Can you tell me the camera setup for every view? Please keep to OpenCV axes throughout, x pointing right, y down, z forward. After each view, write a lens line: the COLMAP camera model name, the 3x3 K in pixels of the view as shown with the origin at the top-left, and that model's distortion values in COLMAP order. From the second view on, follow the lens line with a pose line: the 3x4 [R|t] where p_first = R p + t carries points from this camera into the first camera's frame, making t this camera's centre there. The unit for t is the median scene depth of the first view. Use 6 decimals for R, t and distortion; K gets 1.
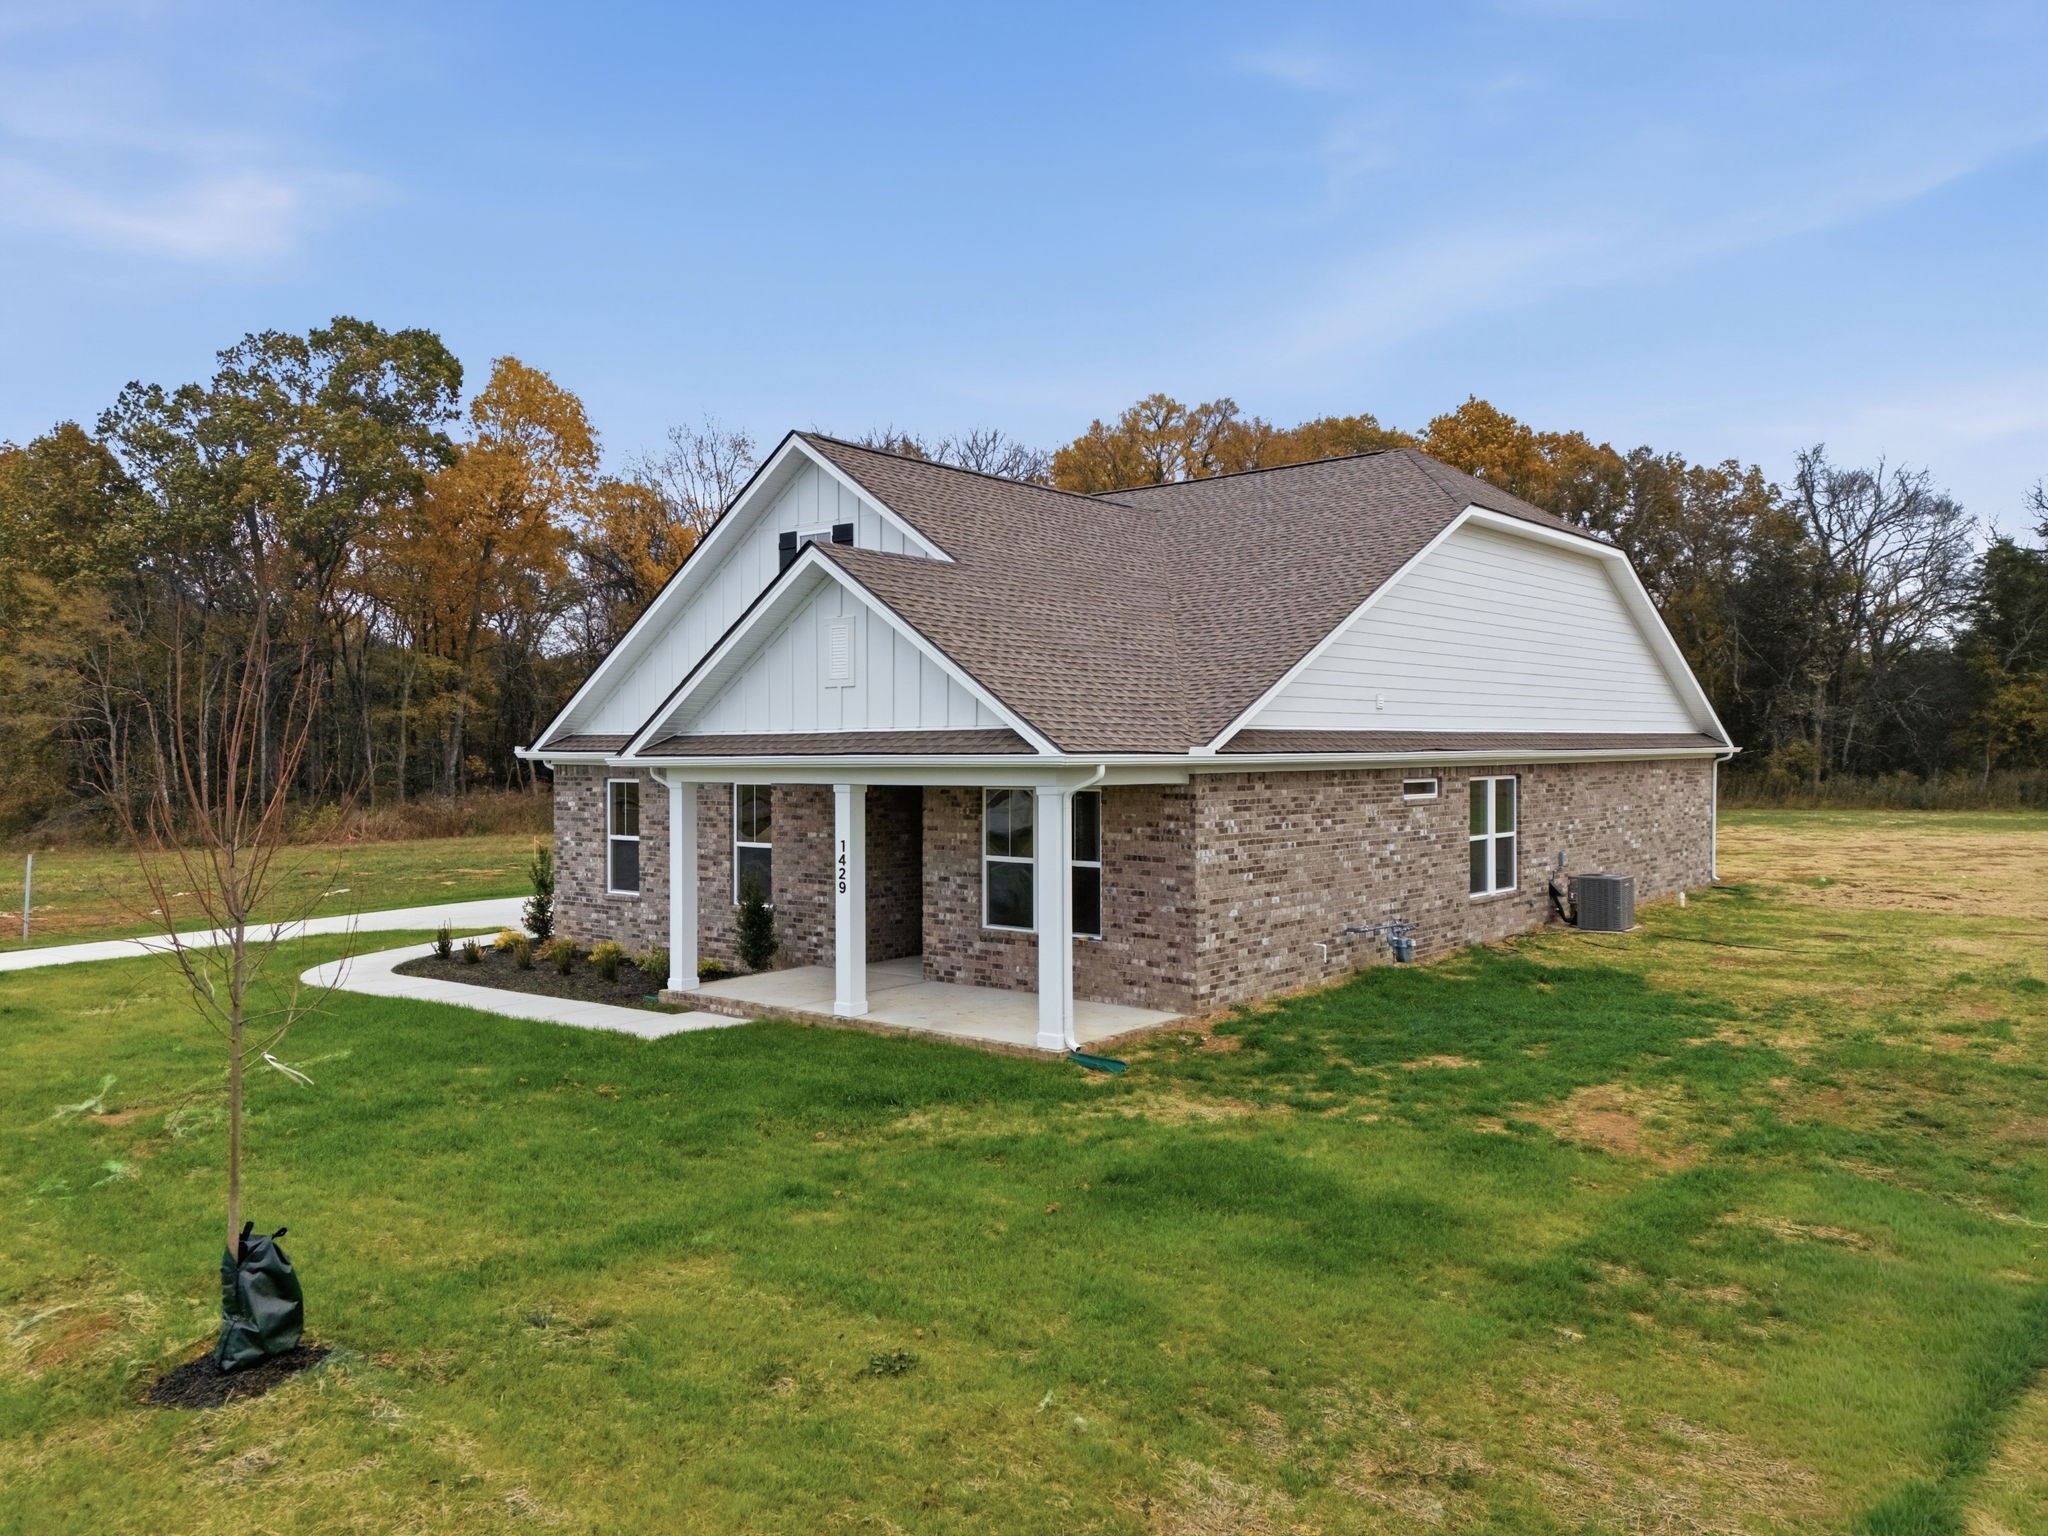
lens RADIAL K [[1715.1, 0, 941.7], [0, 1715.1, 735.9], [0, 0, 1]] dist [0.092840, -0.043979]
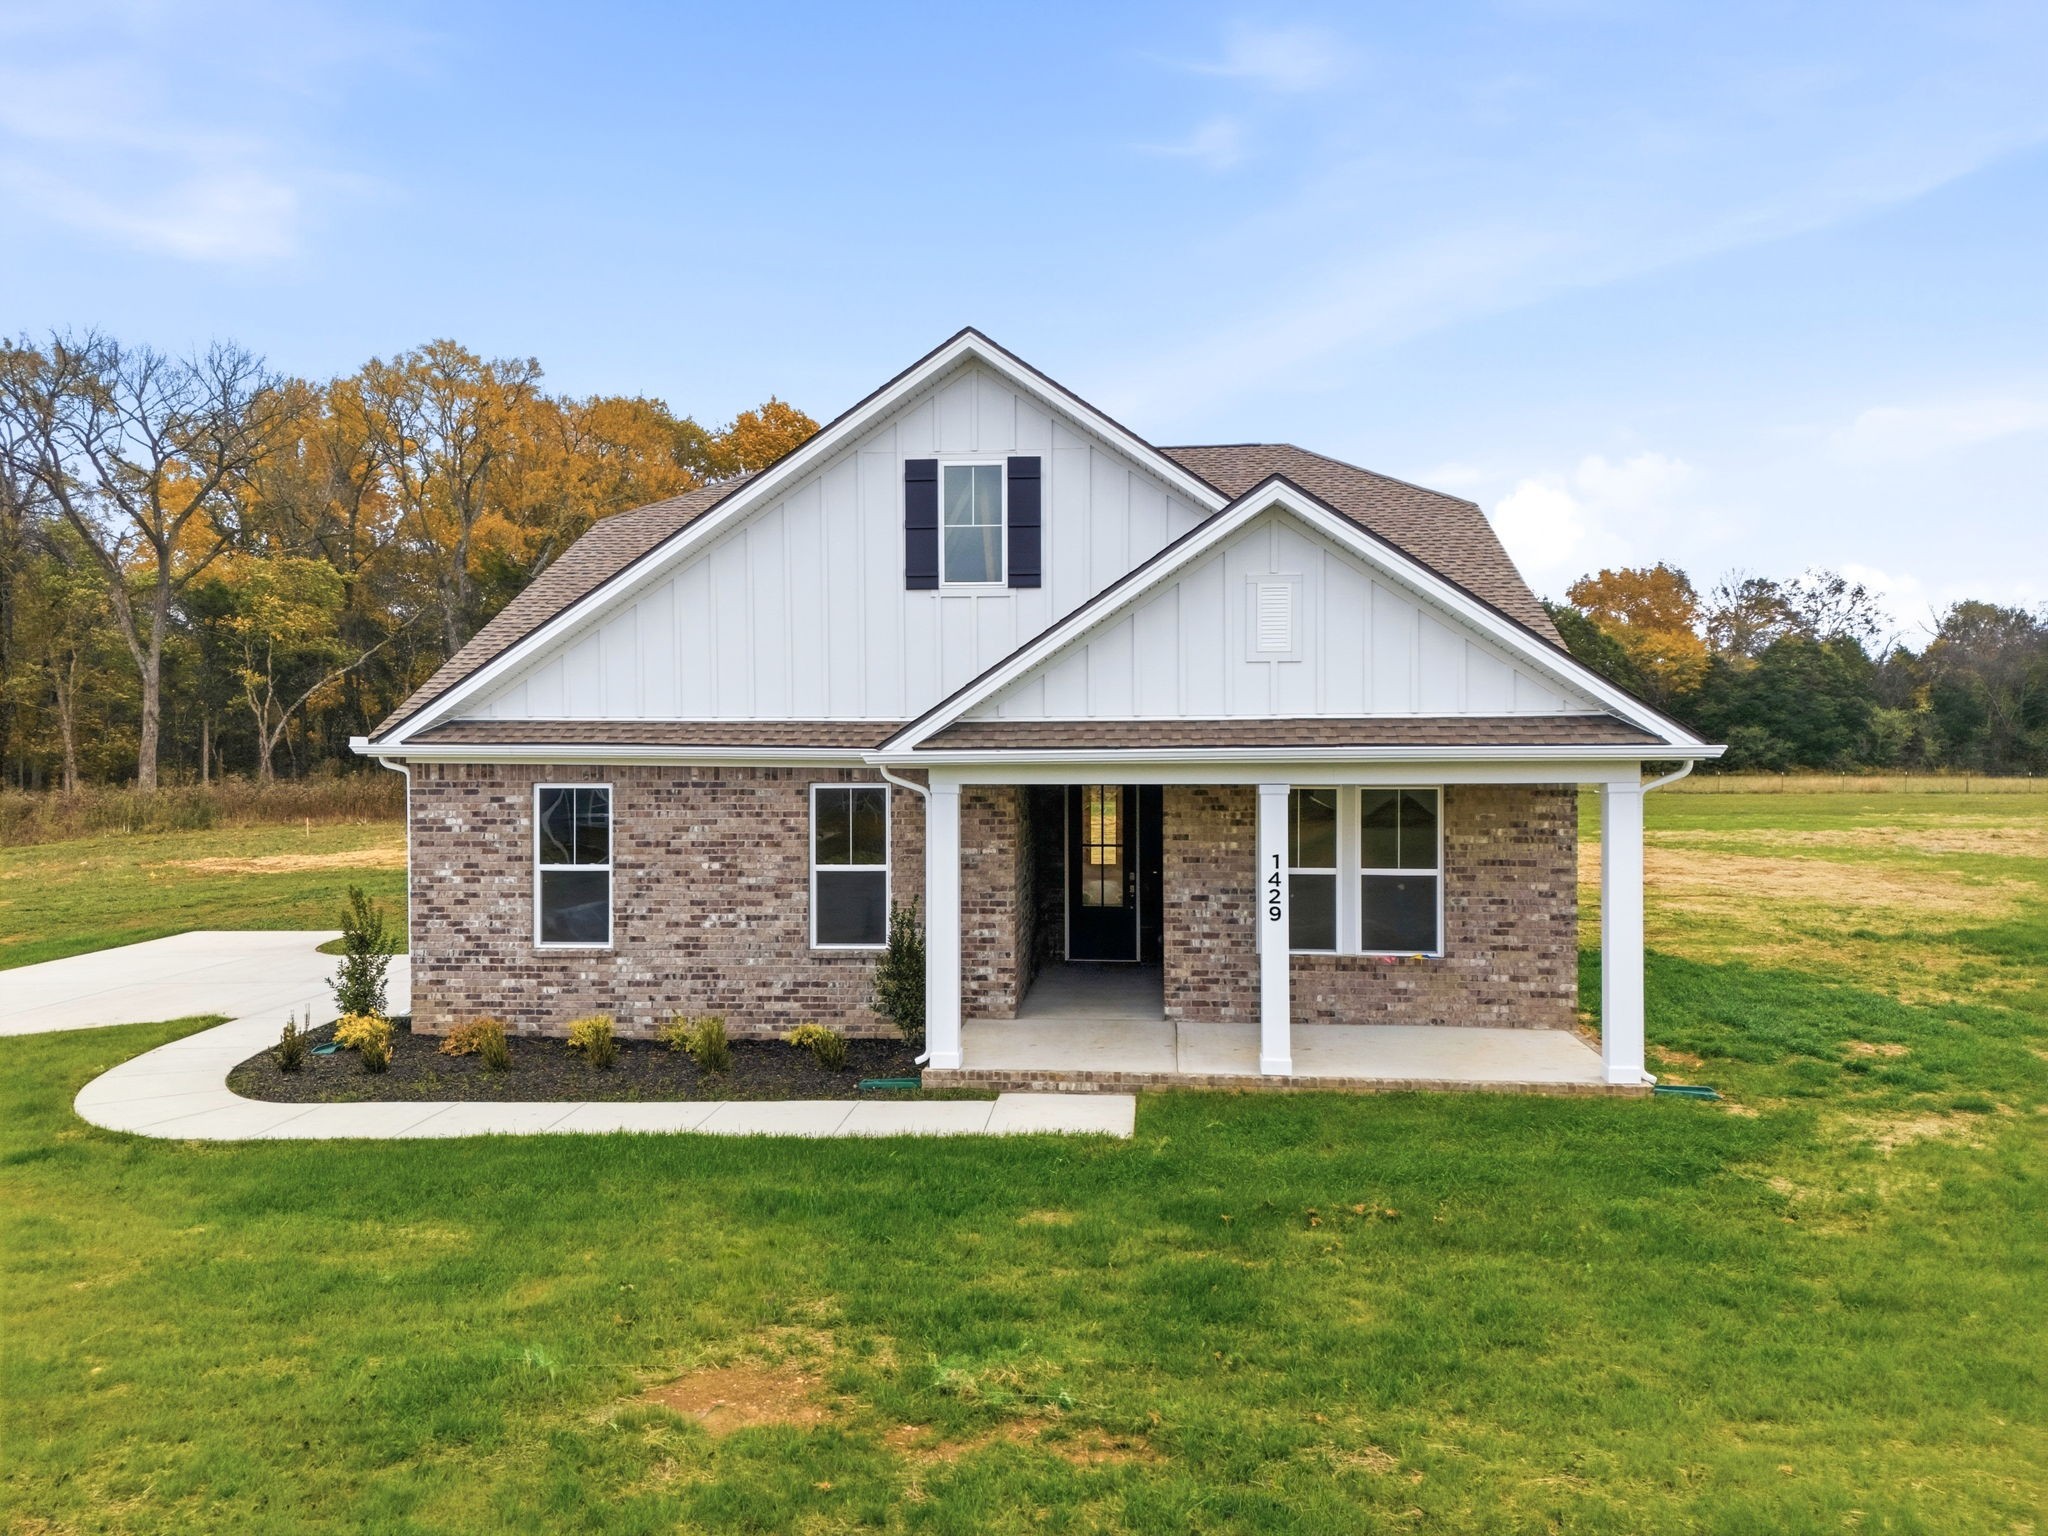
lens RADIAL K [[1715.1, 0, 867.1], [0, 1715.1, 747.2], [0, 0, 1]] dist [0.092840, -0.043979]
pose [[0.768955, 0.003502, 0.639294, -0.661010], [-0.005886, 0.999981, 0.001603, 0.010212], [-0.639276, -0.004996, 0.768961, 0.468705]]
